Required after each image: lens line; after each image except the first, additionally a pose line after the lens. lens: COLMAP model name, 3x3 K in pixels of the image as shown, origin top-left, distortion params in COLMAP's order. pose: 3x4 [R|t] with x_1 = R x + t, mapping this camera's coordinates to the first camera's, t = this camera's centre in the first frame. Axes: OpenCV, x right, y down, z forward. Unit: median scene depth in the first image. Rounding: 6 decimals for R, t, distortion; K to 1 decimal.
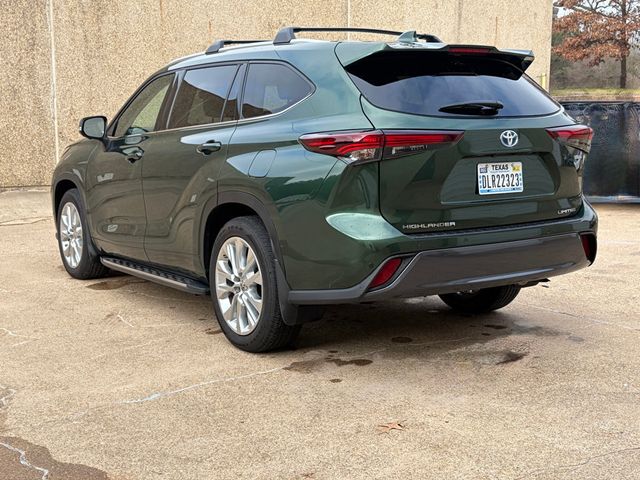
lens RADIAL K [[846.3, 0, 320.0], [0, 846.3, 240.0], [0, 0, 1]] dist [0.059436, 0.020123]
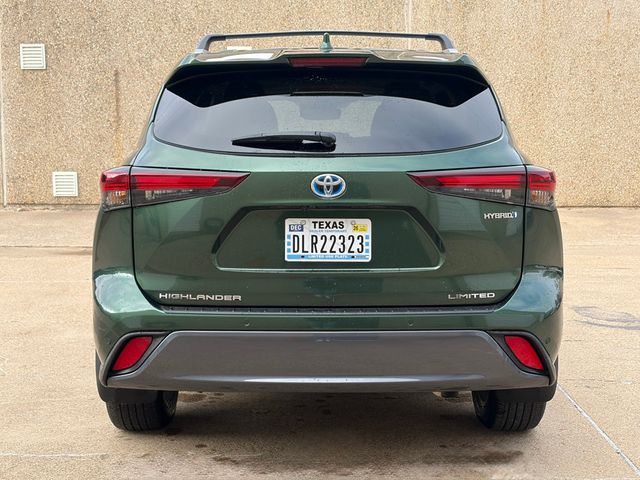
lens RADIAL K [[988.3, 0, 320.0], [0, 988.3, 240.0], [0, 0, 1]] dist [0.152594, 0.029516]
pose [[0.858162, 0.071425, -0.508386, 0.630609], [-0.085767, 0.996304, -0.004801, -0.068798], [0.506164, 0.047723, 0.861116, 0.284589]]
